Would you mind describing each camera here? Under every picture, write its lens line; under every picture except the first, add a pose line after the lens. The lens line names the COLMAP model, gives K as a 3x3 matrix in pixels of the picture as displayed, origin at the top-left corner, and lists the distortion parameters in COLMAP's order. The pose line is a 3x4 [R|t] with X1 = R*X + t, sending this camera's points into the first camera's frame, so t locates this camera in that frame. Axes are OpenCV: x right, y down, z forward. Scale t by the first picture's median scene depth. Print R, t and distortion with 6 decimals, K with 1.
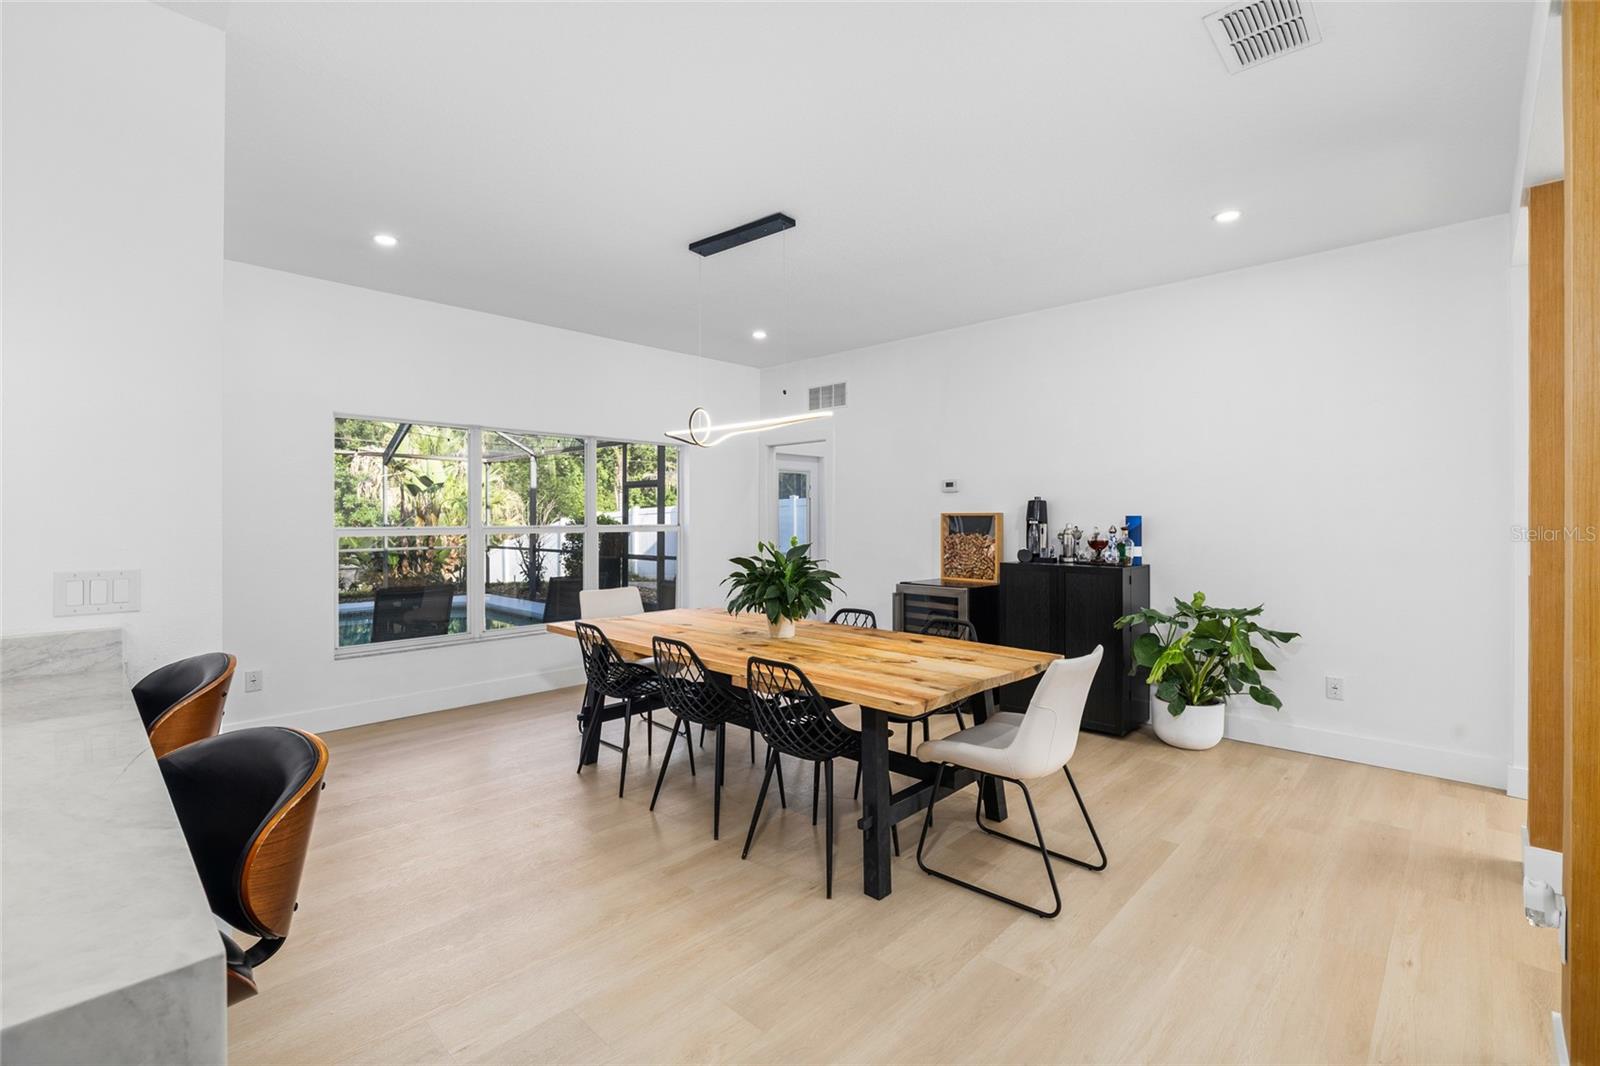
lens RADIAL K [[717.6, 0, 811.5], [0, 717.6, 526.1], [0, 0, 1]] dist [-0.010328, 0.003099]
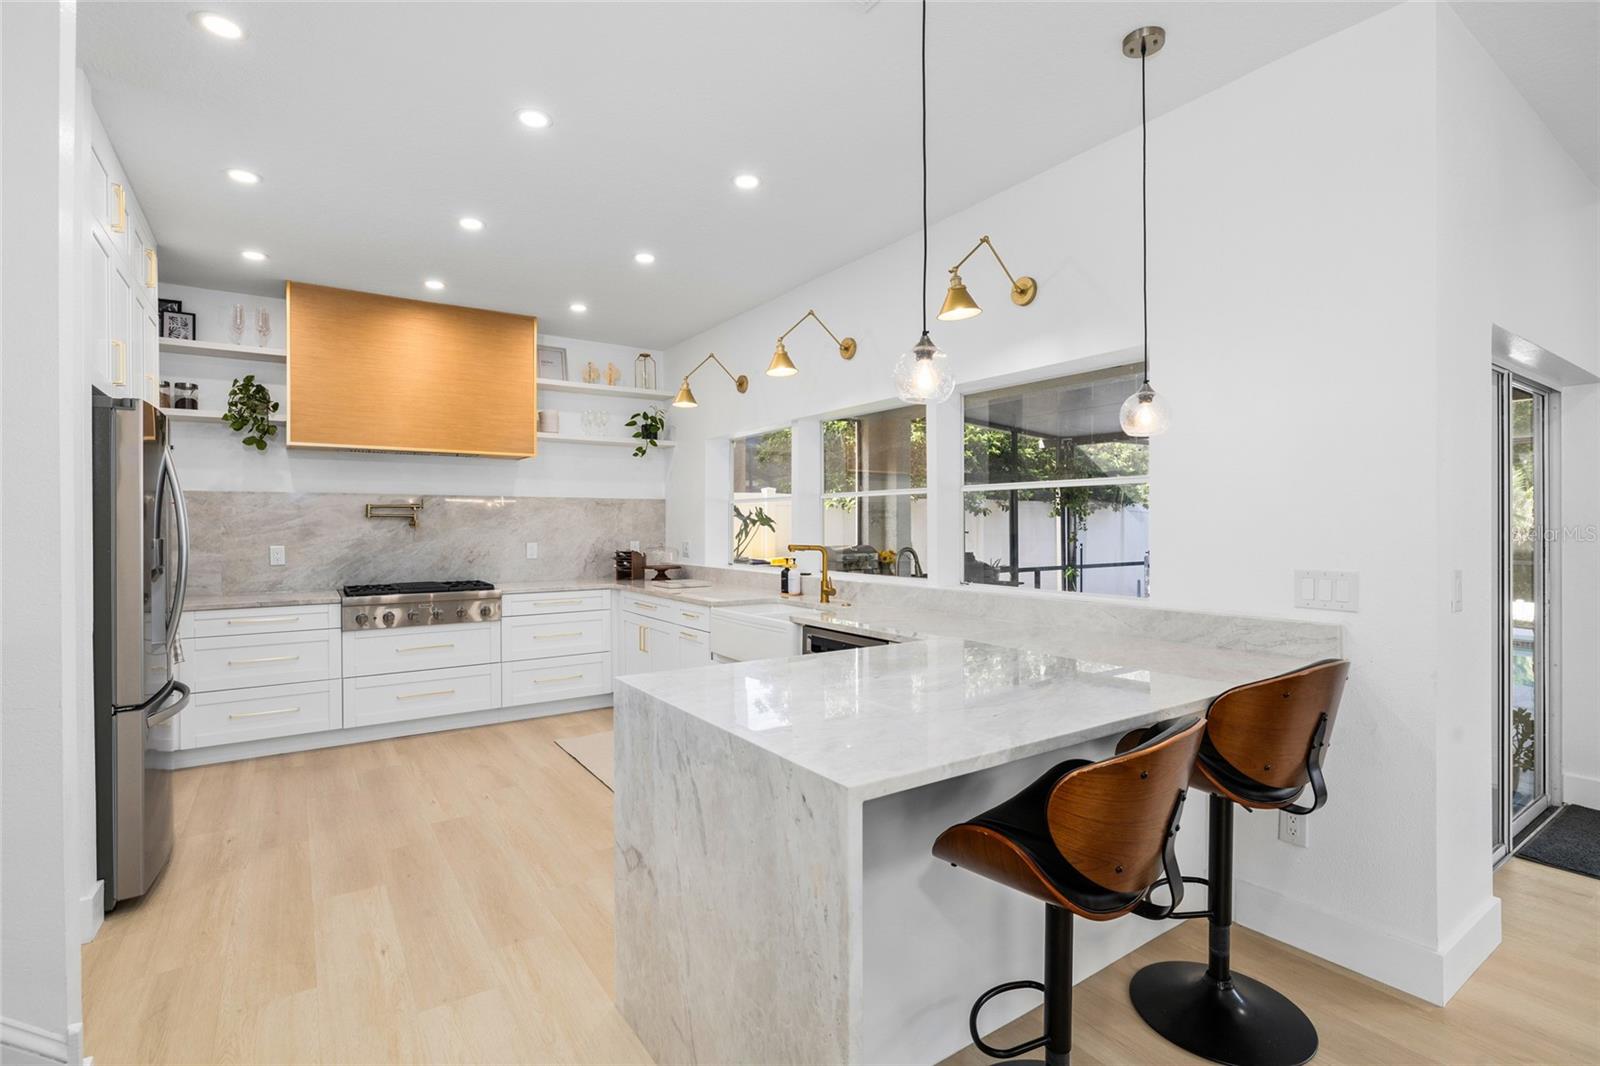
lens RADIAL K [[753.4, 0, 797.3], [0, 753.4, 525.2], [0, 0, 1]] dist [-0.006170, 0.001892]
pose [[-0.211407, 0.005869, -0.977381, 0.130743], [-0.007965, 0.999938, 0.007727, -0.003519], [0.977366, 0.009418, -0.211347, 0.204174]]
